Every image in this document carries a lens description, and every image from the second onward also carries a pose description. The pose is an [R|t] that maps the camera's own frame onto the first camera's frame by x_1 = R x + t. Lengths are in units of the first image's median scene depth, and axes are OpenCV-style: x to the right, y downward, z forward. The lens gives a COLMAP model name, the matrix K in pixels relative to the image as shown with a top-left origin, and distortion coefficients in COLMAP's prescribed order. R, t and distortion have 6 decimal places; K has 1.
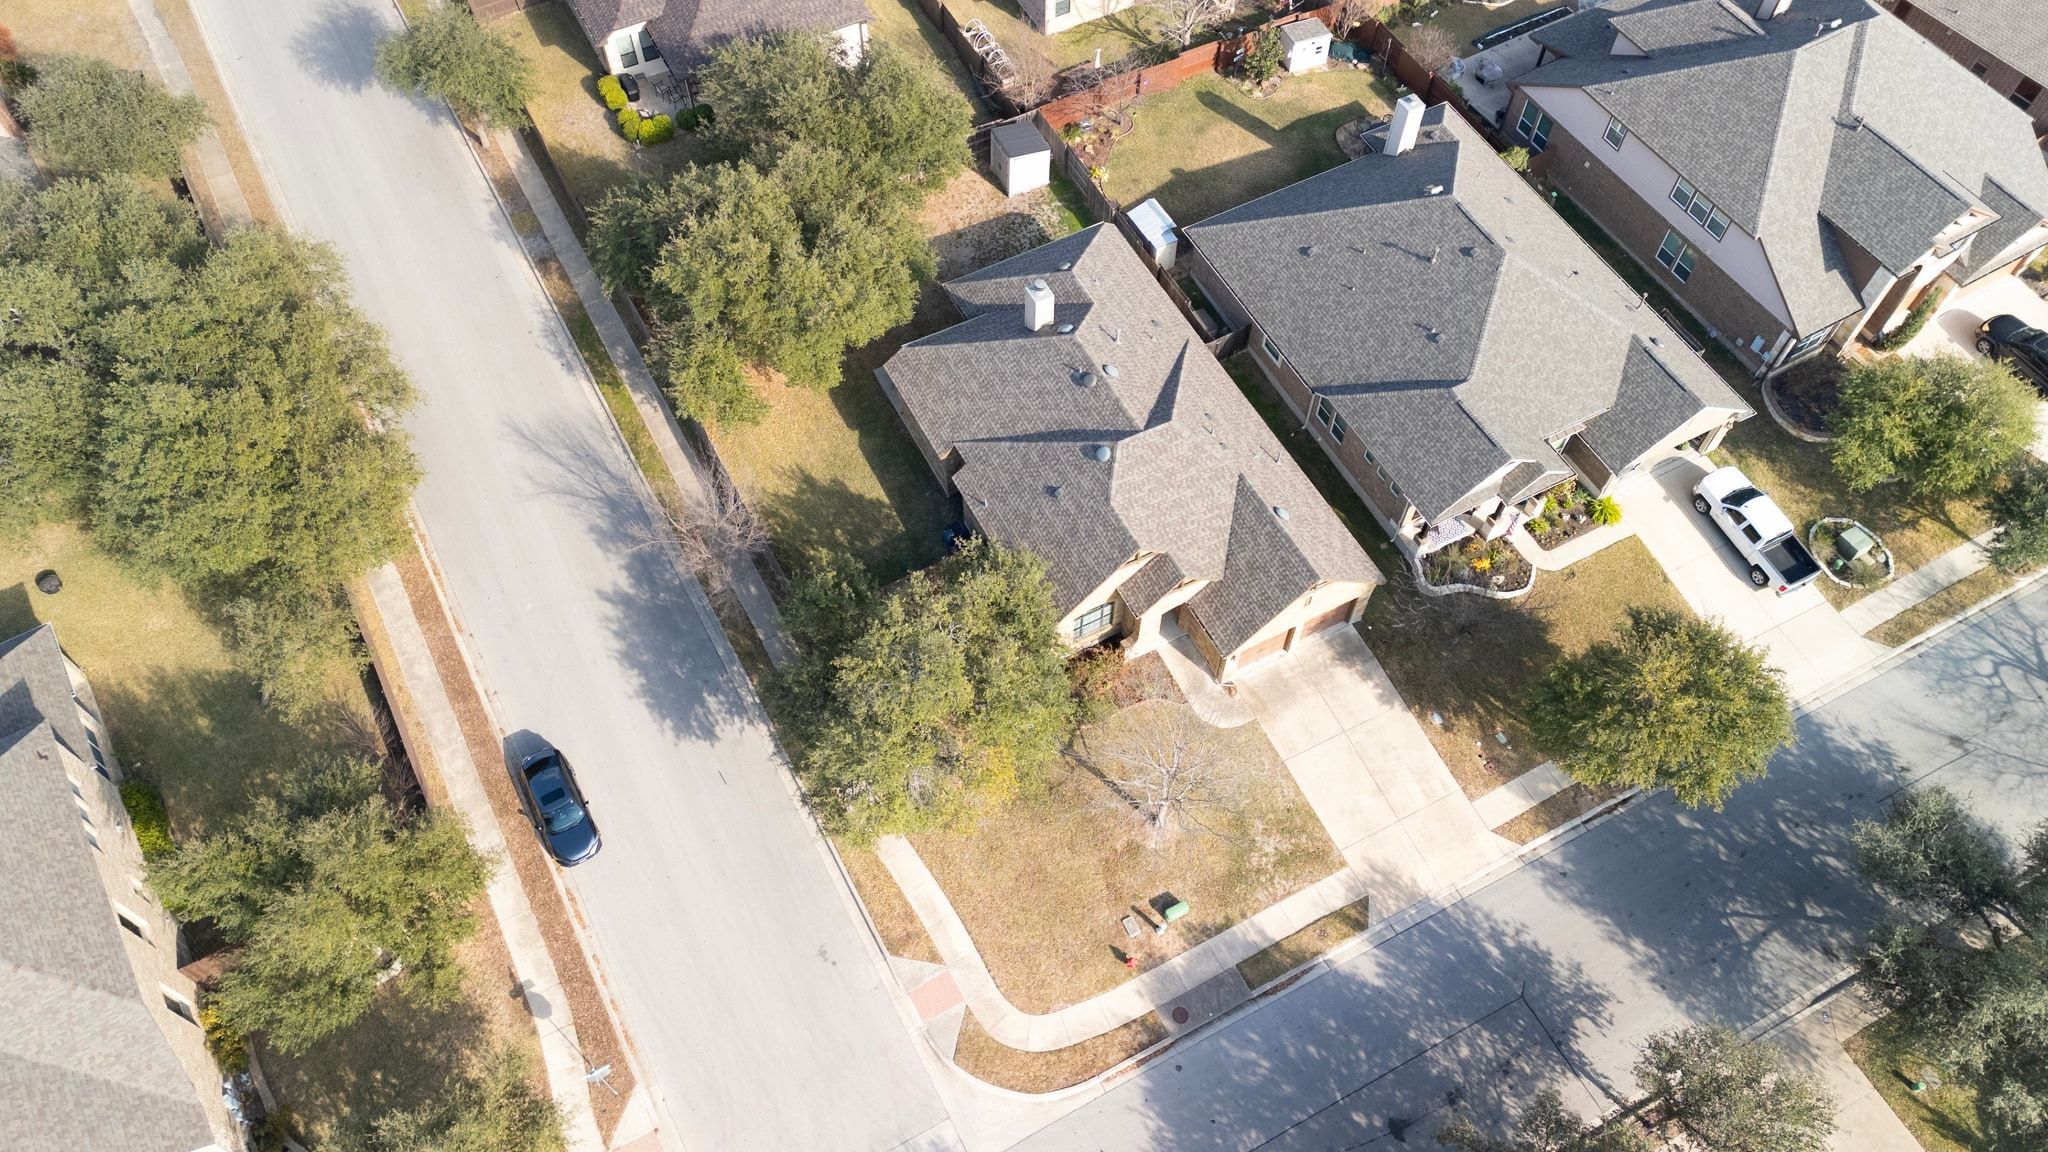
lens RADIAL K [[1566.9, 0, 1024.0], [0, 1566.9, 576.0], [0, 0, 1]] dist [0.008008, 0.092660]
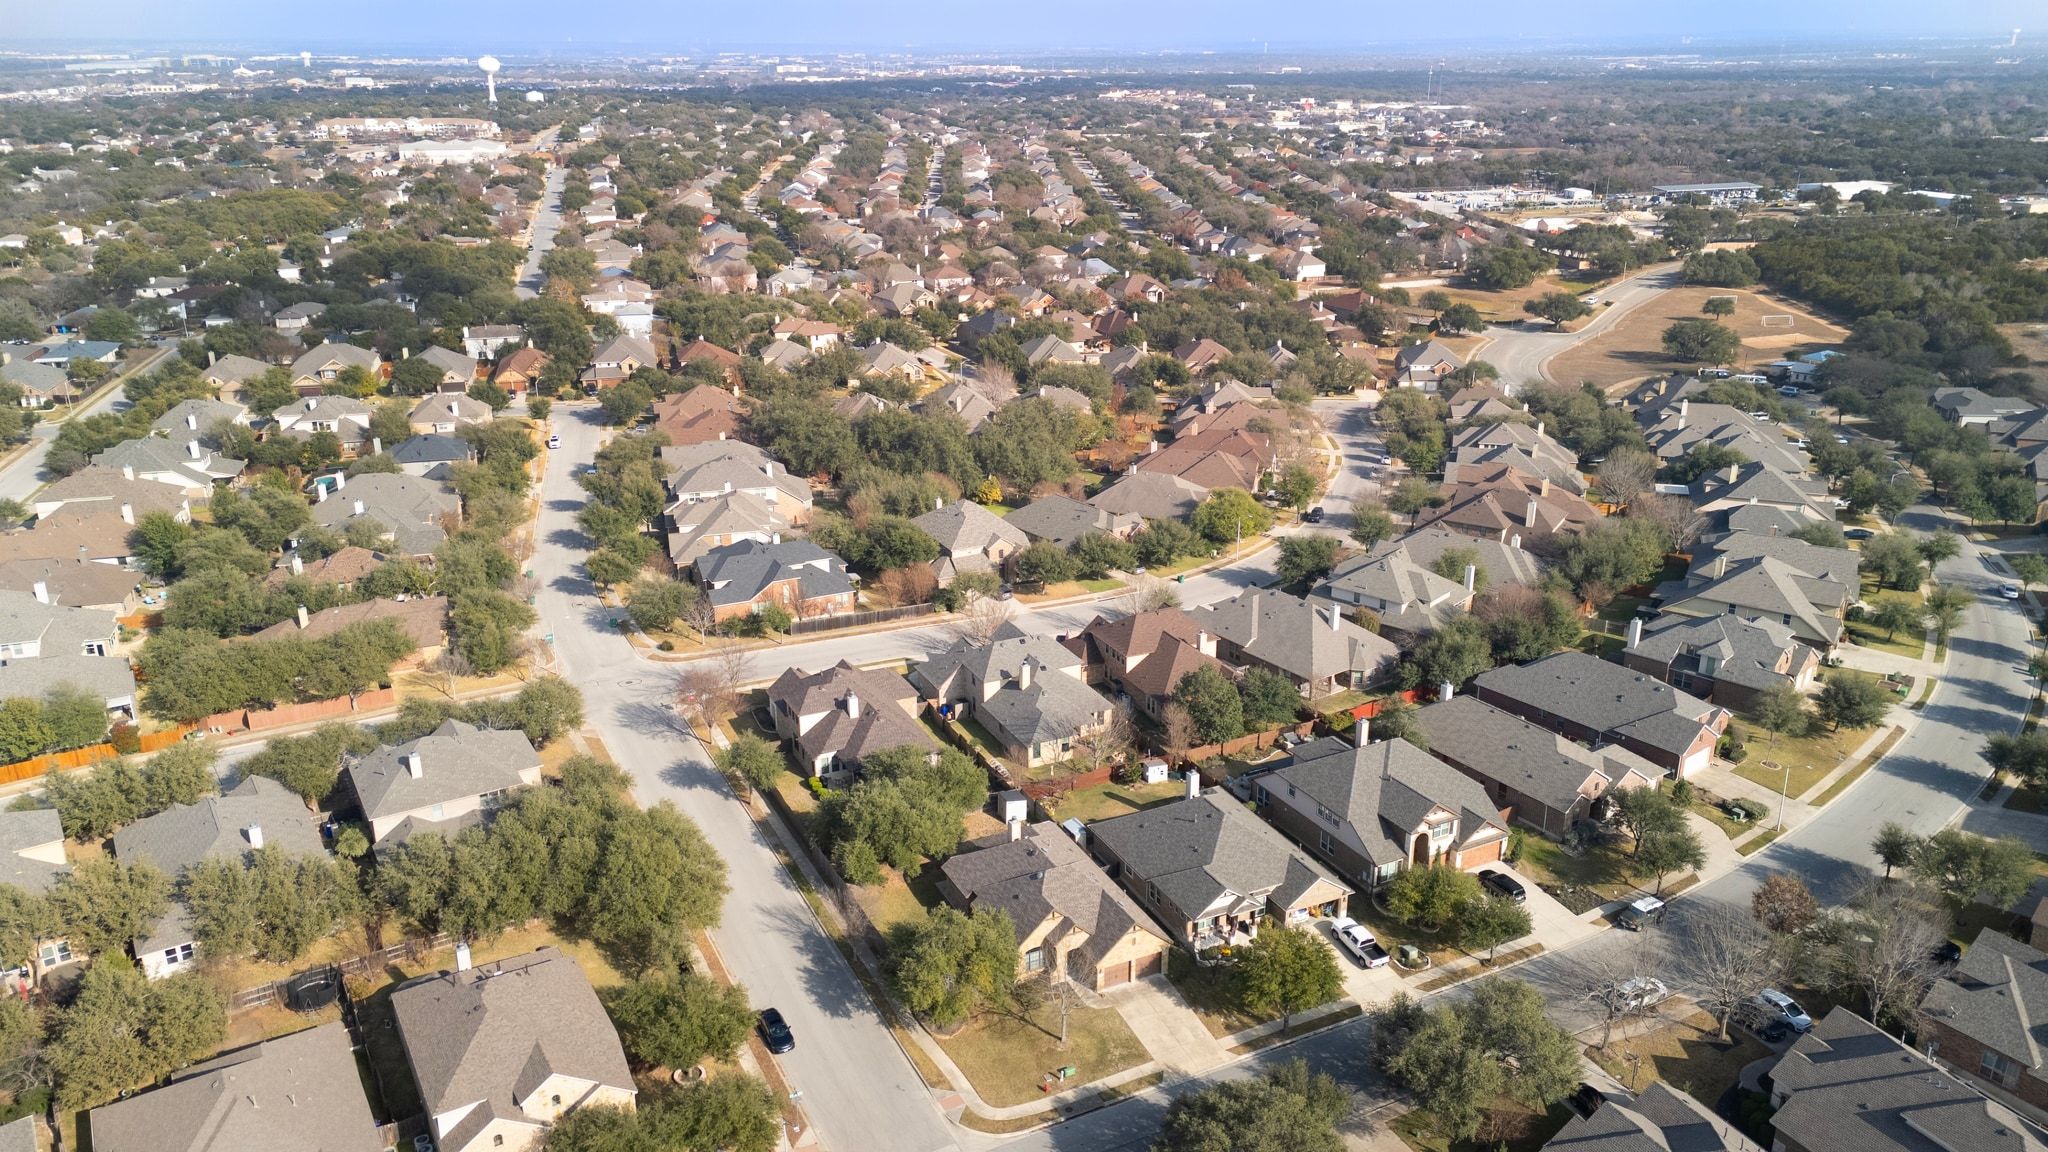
lens RADIAL K [[1566.9, 0, 1024.0], [0, 1566.9, 576.0], [0, 0, 1]] dist [0.008008, 0.092660]
pose [[0.999458, 0.004858, -0.032545, 0.092612], [-0.023618, 0.794574, -0.606707, 0.868748], [0.022912, 0.607147, 0.794259, -0.956960]]
